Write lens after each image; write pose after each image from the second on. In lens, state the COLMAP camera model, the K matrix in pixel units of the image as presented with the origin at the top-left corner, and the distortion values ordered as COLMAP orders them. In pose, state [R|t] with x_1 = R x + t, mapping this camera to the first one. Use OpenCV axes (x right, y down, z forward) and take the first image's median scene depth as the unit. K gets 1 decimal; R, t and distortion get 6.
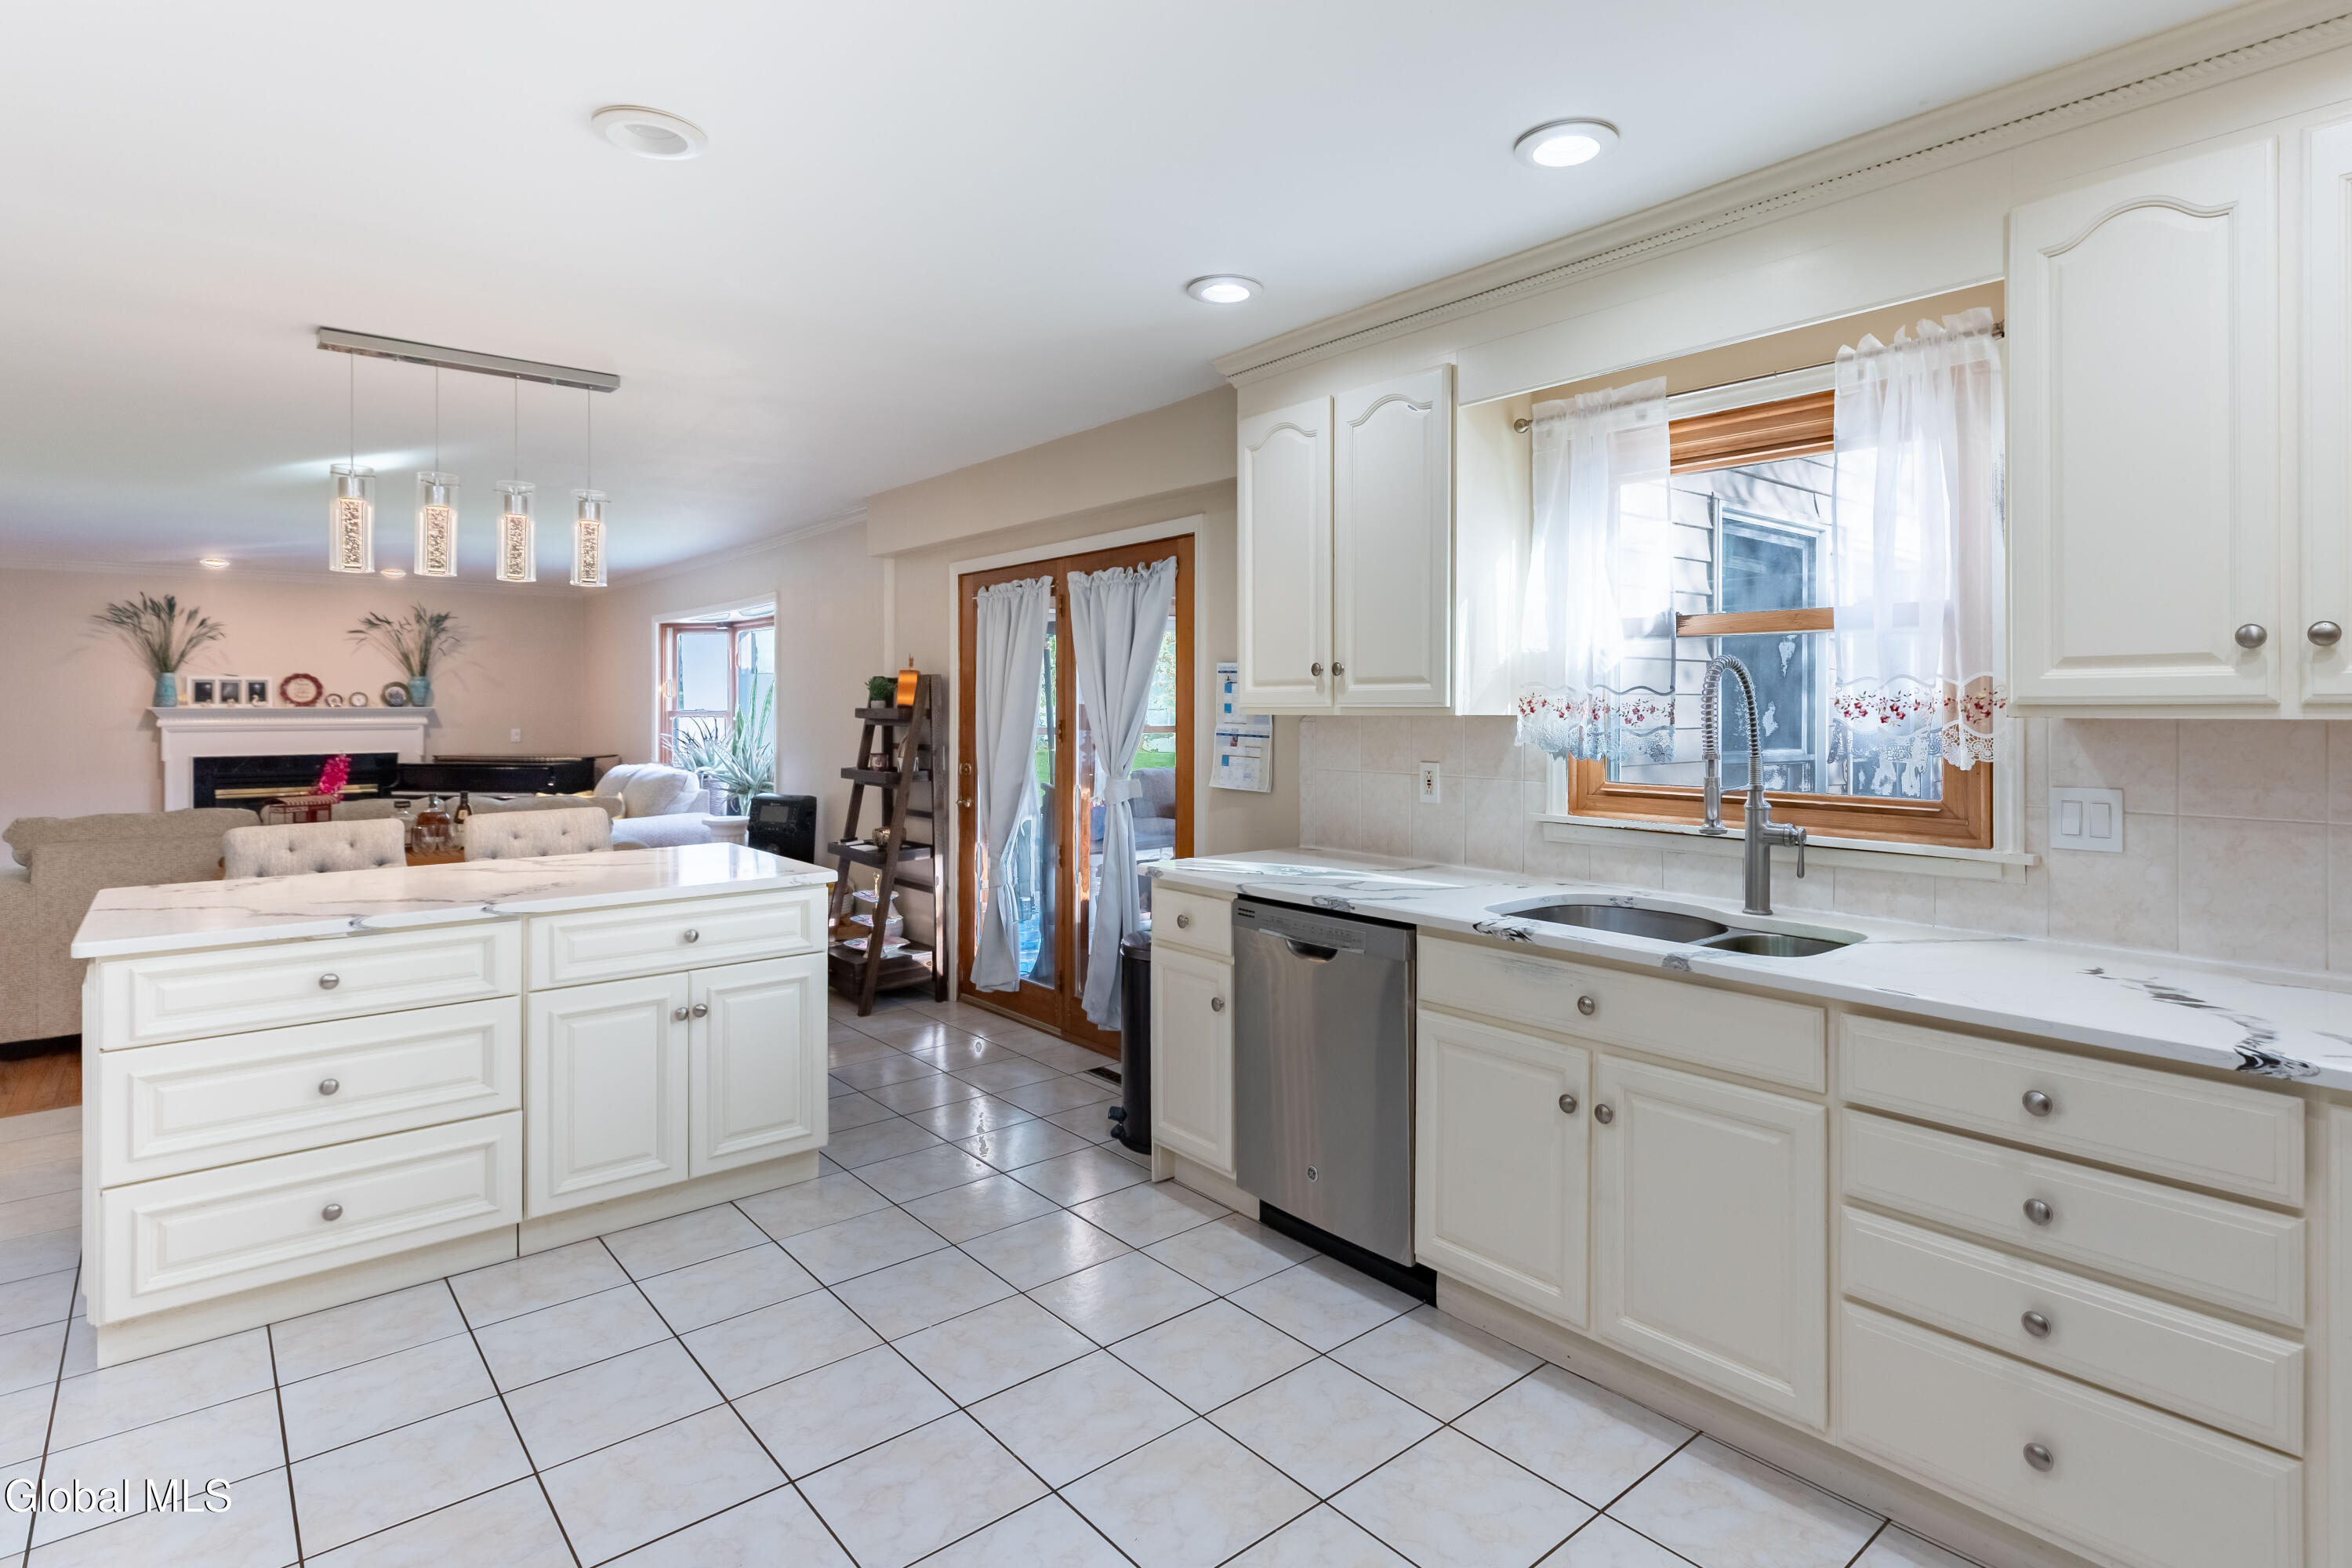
lens RADIAL K [[1180.4, 0, 1210.3], [0, 1180.4, 713.3], [0, 0, 1]] dist [0.001046, -0.000475]
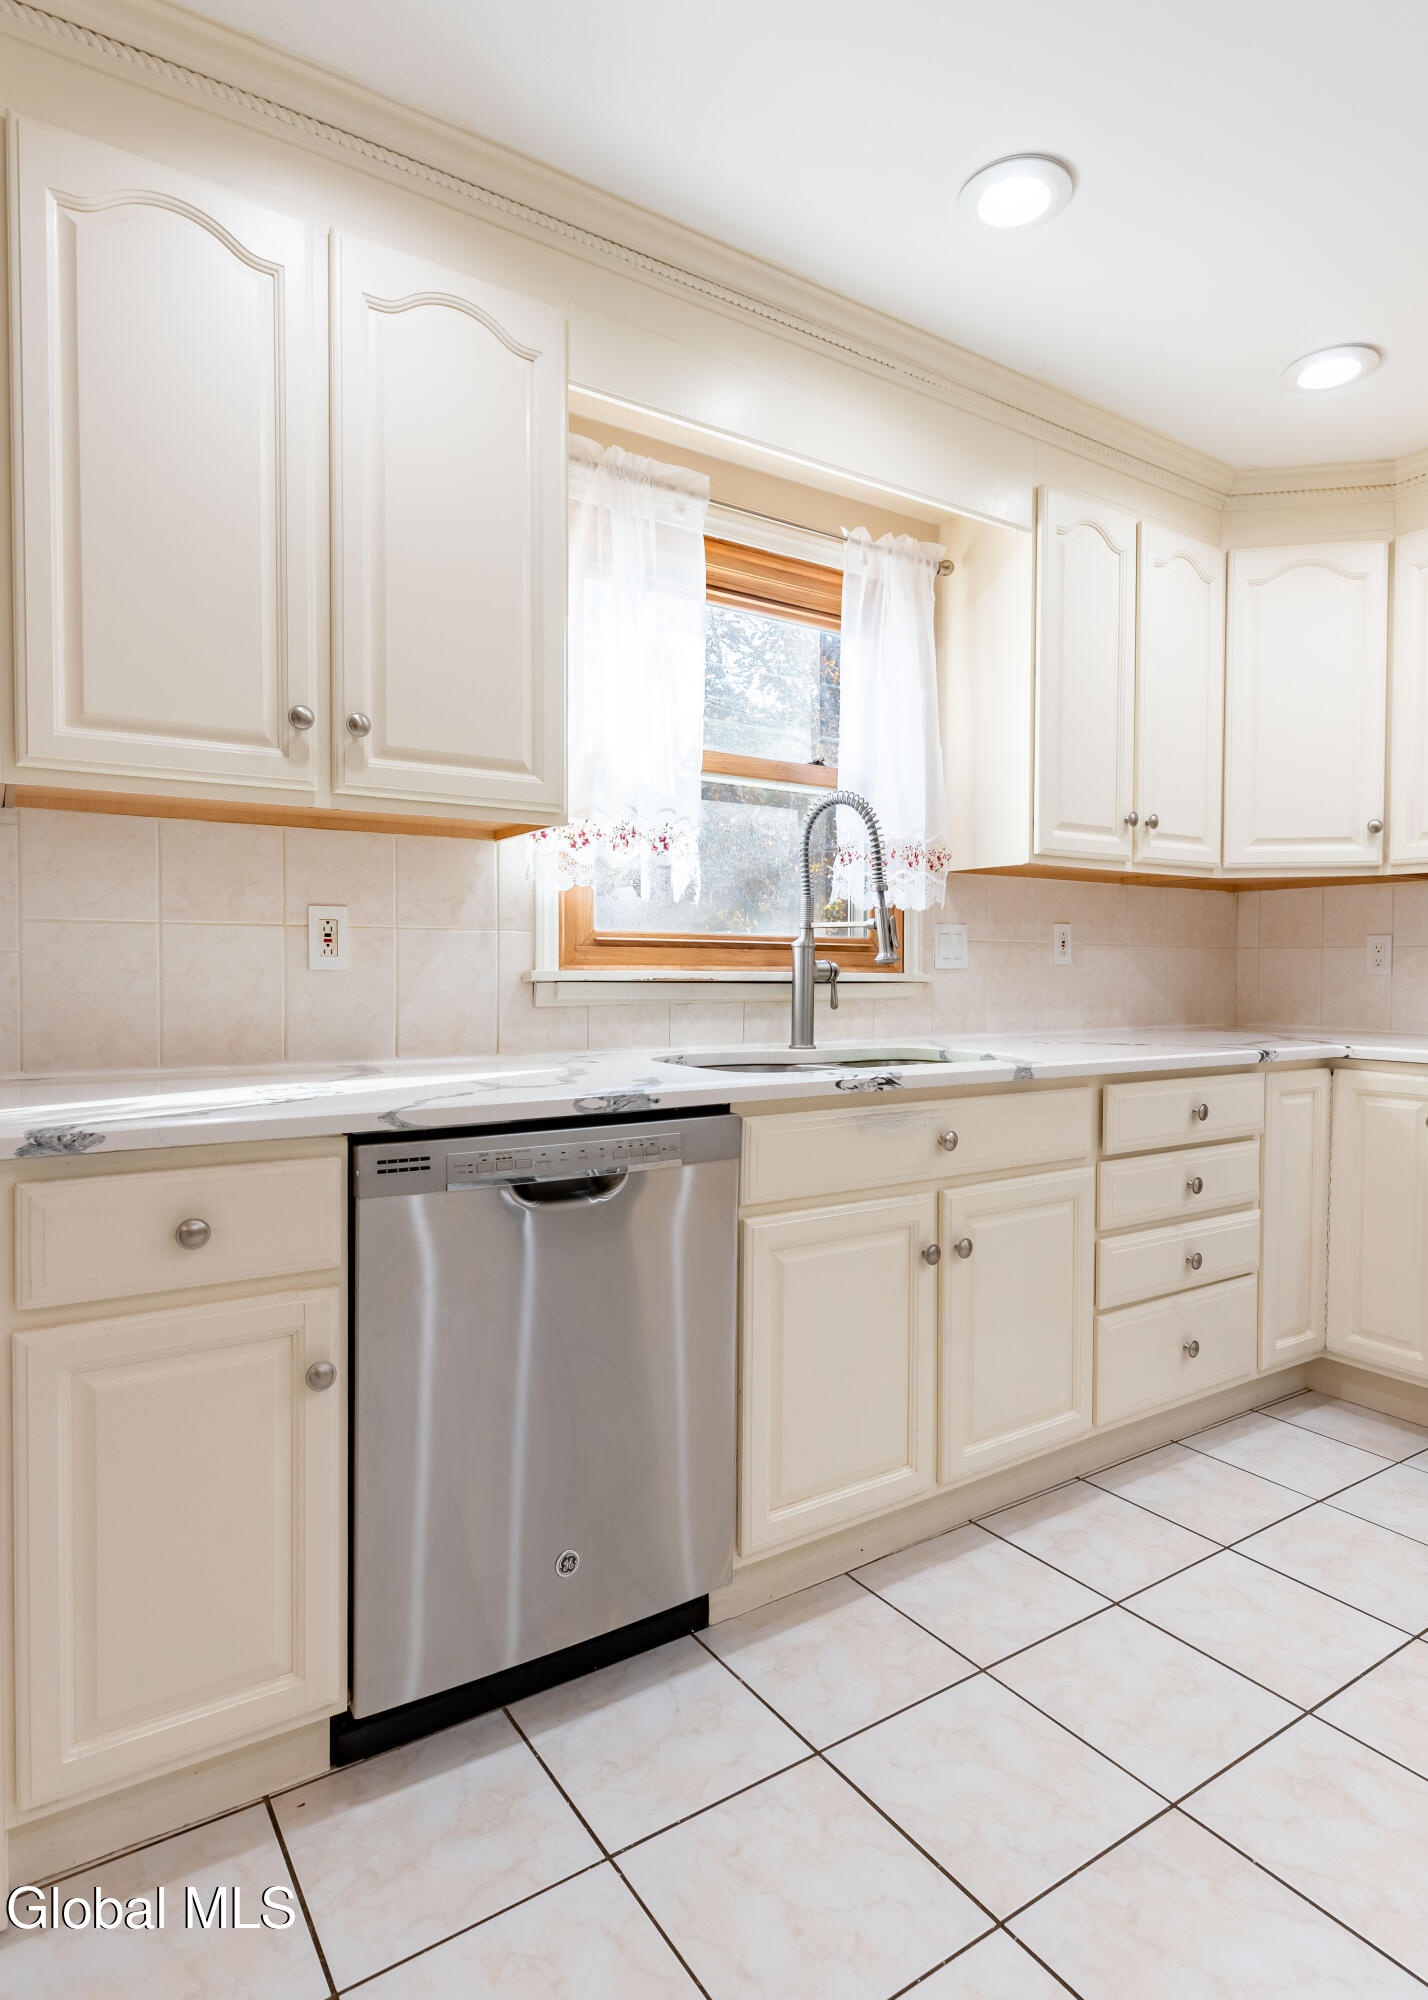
lens RADIAL K [[1120.2, 0, 717.2], [0, 1120.2, 994.2], [0, 0, 1]] dist [0.002587, 0.001102]
pose [[0.115985, -0.022347, 0.993000, -0.519786], [-0.002163, 0.999739, 0.022752, 0.100455], [-0.993249, -0.004787, 0.115906, 0.969406]]
